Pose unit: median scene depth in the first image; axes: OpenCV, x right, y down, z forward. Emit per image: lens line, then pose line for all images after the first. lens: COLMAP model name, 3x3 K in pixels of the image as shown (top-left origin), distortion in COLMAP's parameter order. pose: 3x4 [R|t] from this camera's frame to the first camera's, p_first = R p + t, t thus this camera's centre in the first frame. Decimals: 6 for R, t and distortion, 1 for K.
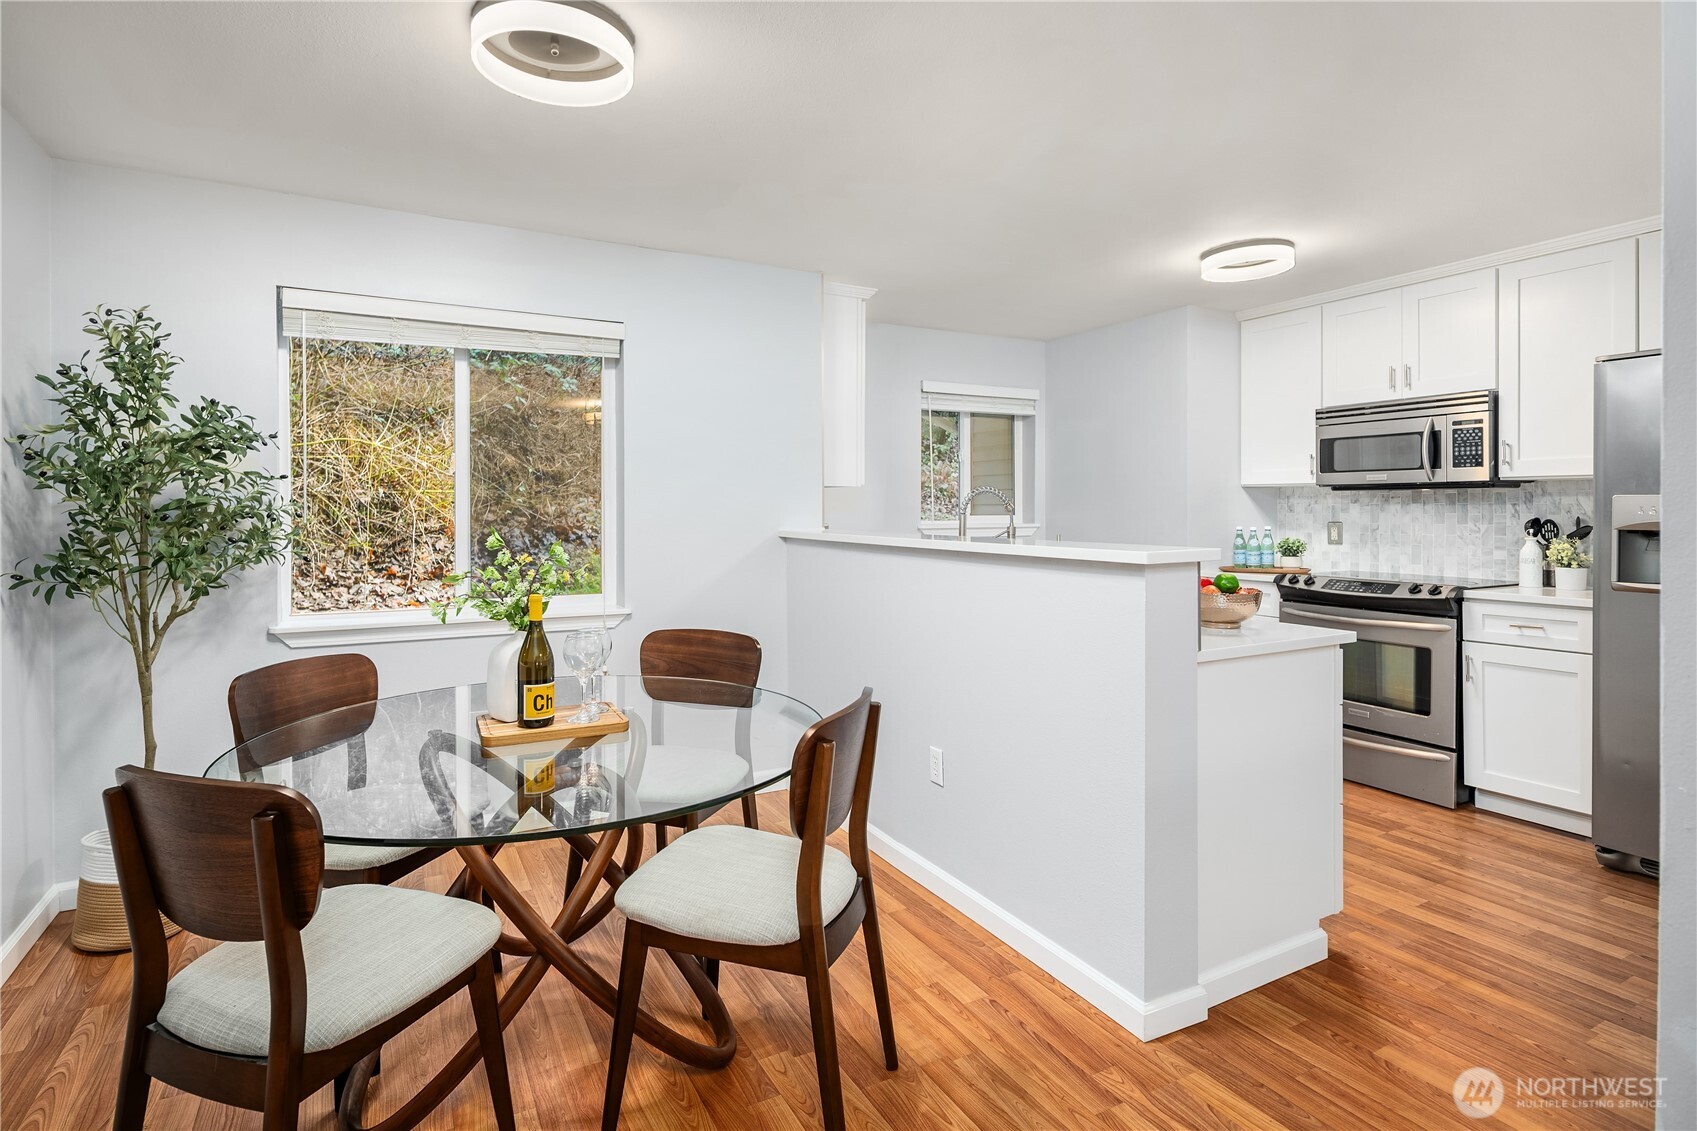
lens RADIAL K [[808.6, 0, 800.5], [0, 808.6, 518.3], [0, 0, 1]] dist [0.002950, 0.000178]
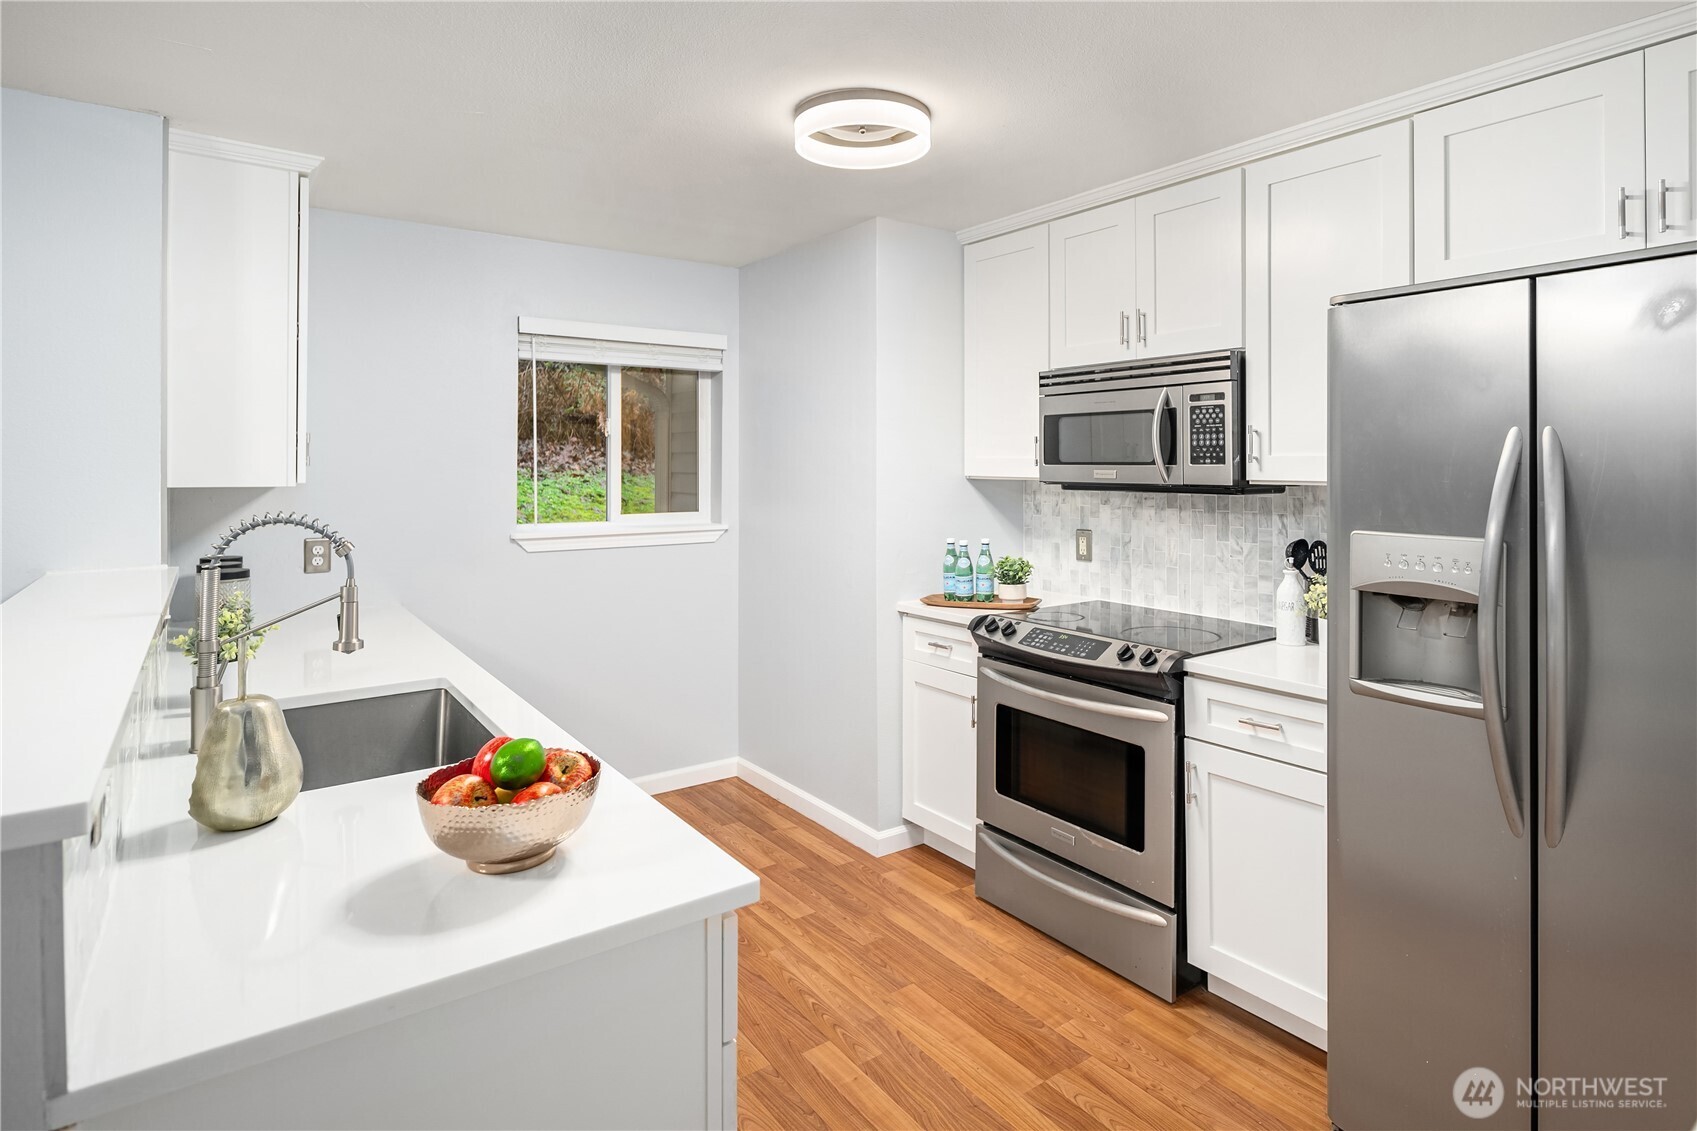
lens RADIAL K [[878.8, 0, 853.4], [0, 878.8, 466.9], [0, 0, 1]] dist [-0.000774, -0.000025]
pose [[0.988254, 0.003467, 0.152779, 0.378679], [-0.001773, 0.999935, -0.011221, -0.046502], [-0.152808, 0.010818, 0.988197, 0.293872]]
